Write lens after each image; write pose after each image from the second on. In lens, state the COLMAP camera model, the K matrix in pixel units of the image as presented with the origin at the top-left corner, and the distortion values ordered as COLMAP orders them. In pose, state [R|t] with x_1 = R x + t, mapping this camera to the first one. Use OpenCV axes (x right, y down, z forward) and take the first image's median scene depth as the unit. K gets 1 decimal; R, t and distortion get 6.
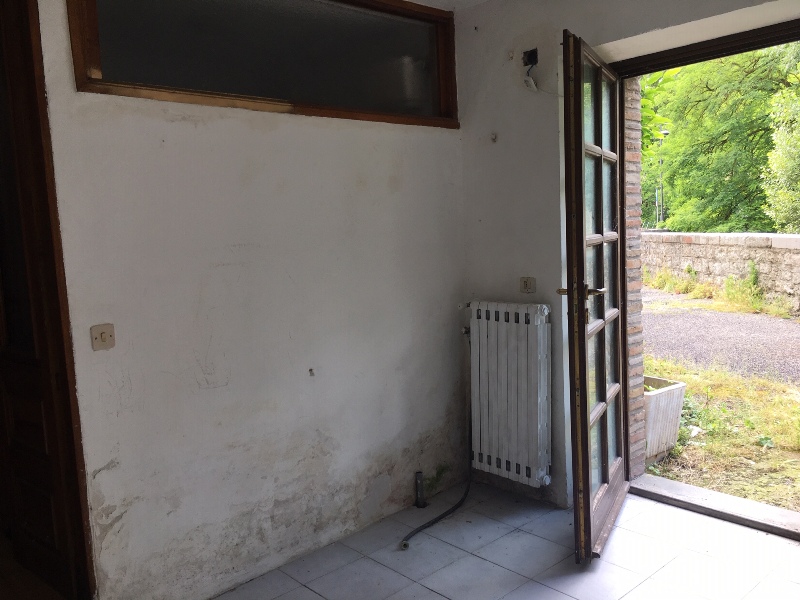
lens RADIAL K [[684.7, 0, 398.6], [0, 684.7, 298.4], [0, 0, 1]] dist [0.071803, -0.096655]
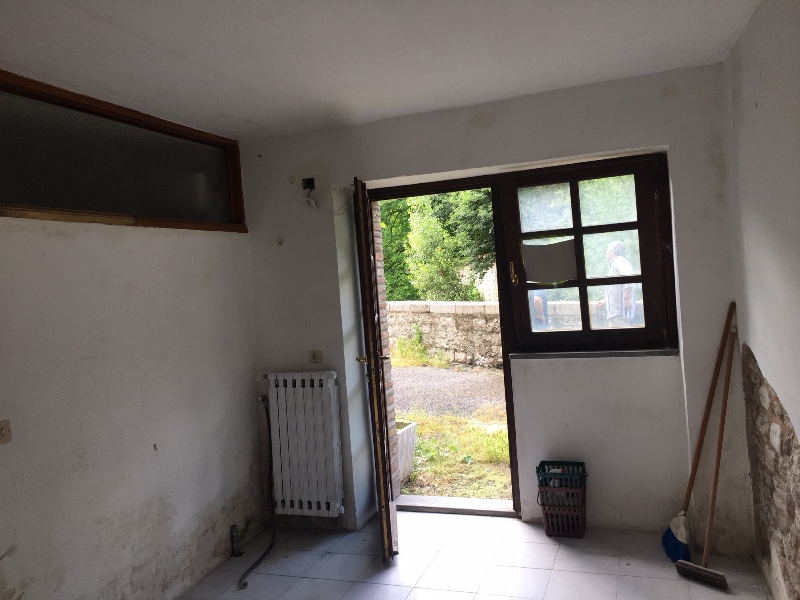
lens RADIAL K [[684.7, 0, 402.8], [0, 684.7, 296.2], [0, 0, 1]] dist [0.071803, -0.096655]
pose [[0.880642, -0.029582, 0.472857, -0.265059], [0.077530, 0.993593, -0.082233, -0.013745], [-0.467395, 0.109079, 0.877293, -0.200360]]
